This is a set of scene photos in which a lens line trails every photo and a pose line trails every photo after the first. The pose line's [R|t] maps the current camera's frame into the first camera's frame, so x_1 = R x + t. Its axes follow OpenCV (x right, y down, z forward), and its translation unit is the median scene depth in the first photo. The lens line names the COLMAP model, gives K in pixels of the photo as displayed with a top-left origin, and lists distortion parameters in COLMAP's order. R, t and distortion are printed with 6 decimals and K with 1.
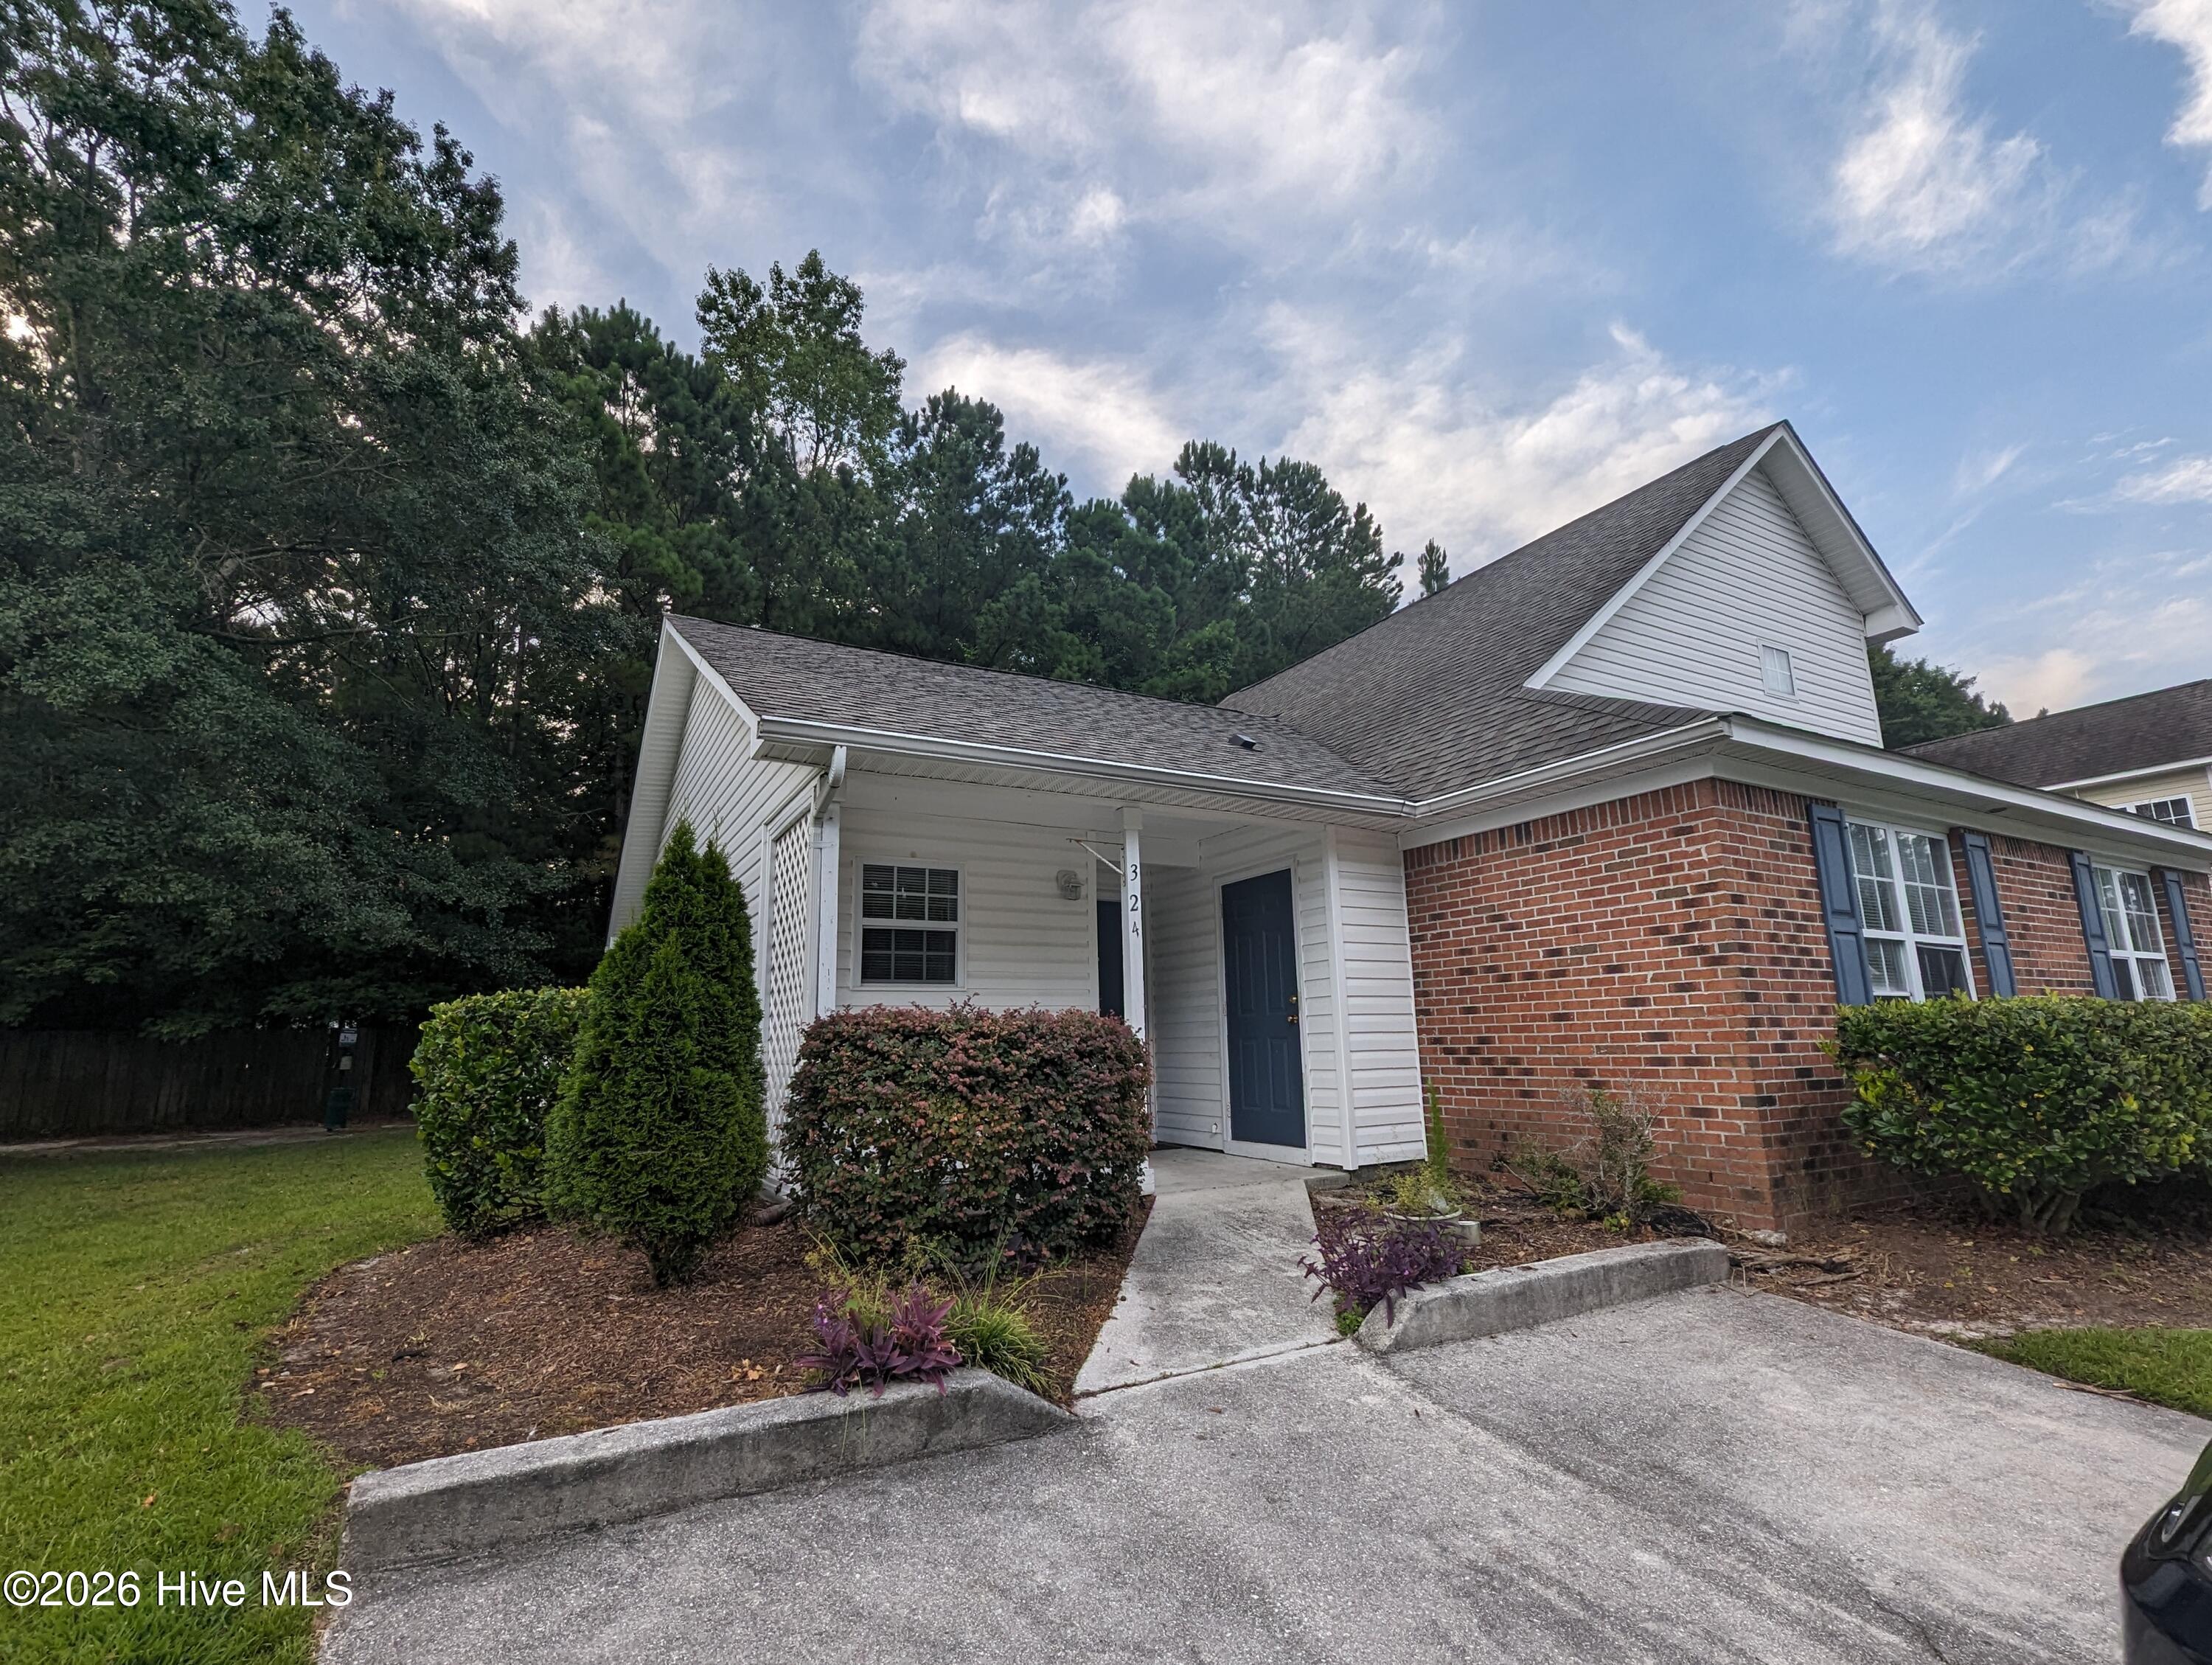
lens RADIAL K [[921.0, 0, 1104.3], [0, 921.0, 841.5], [0, 0, 1]] dist [0.001869, 0.000098]
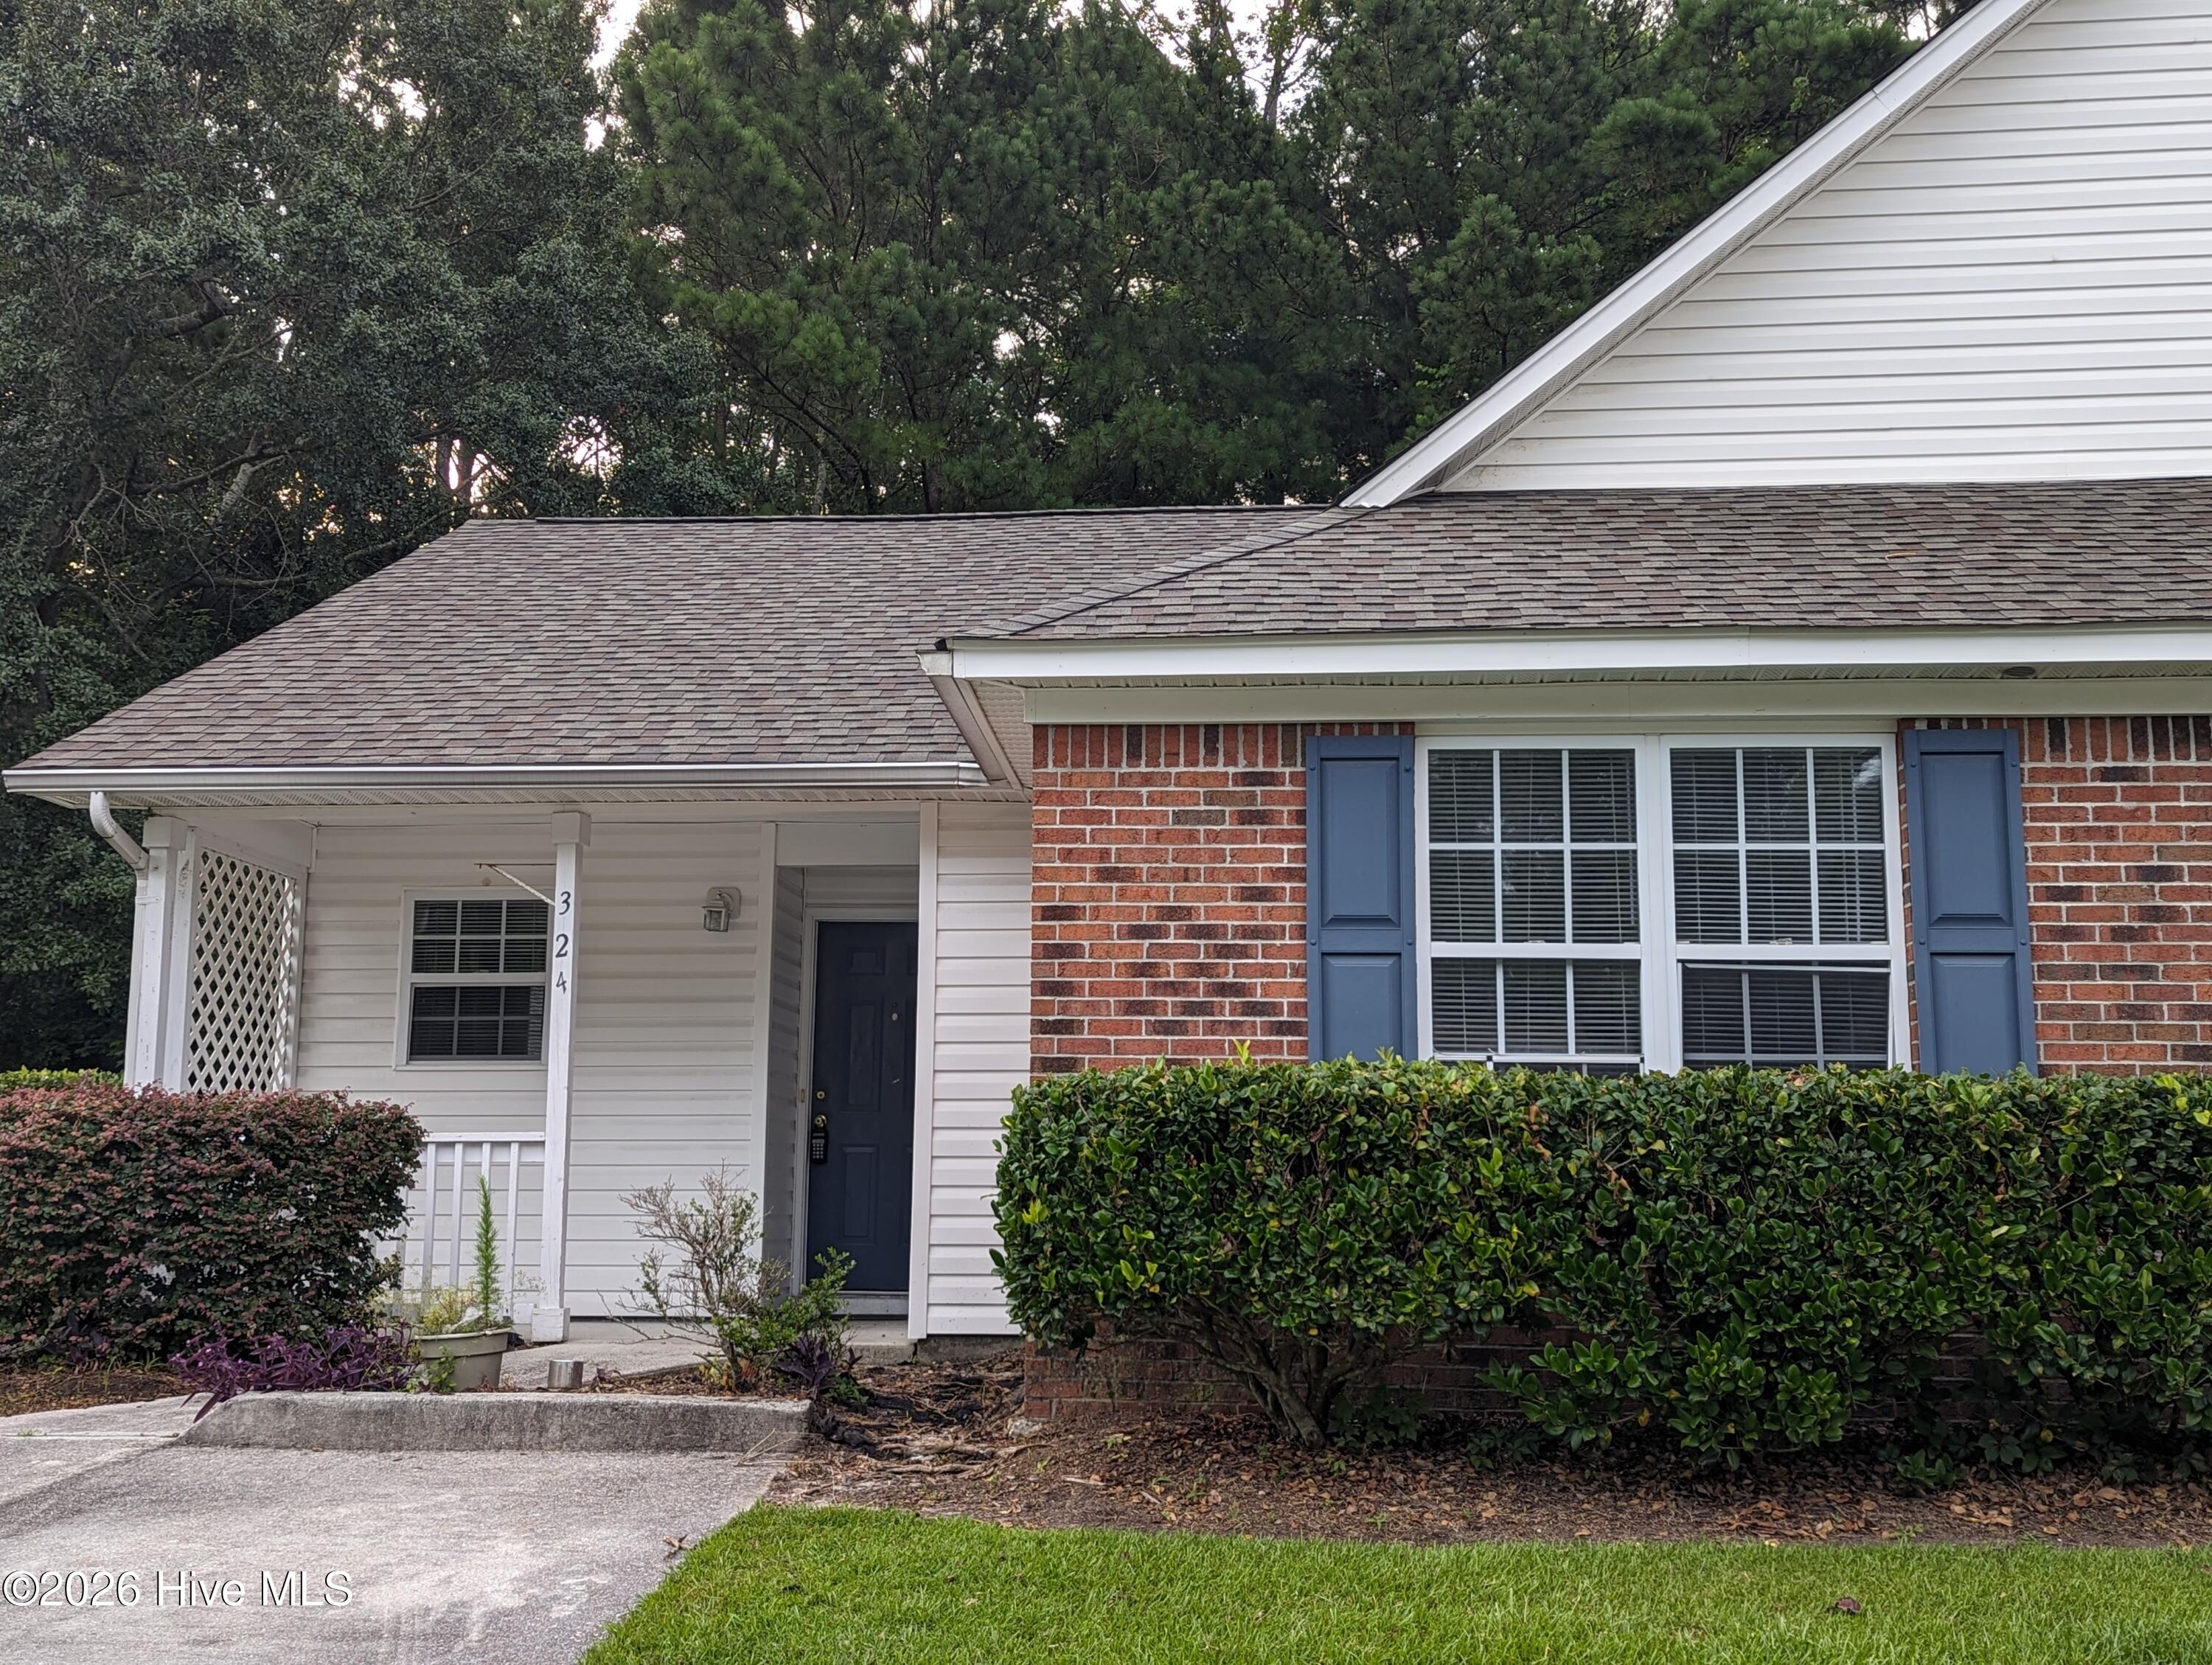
lens RADIAL K [[2088.8, 0, 1106.0], [0, 2088.8, 832.5], [0, 0, 1]] dist [0.130430, -0.193132]
pose [[0.856226, -0.066061, -0.512360, 1.133754], [0.089091, 0.995813, 0.020490, -0.015598], [0.508861, -0.063191, 0.858527, -0.175725]]
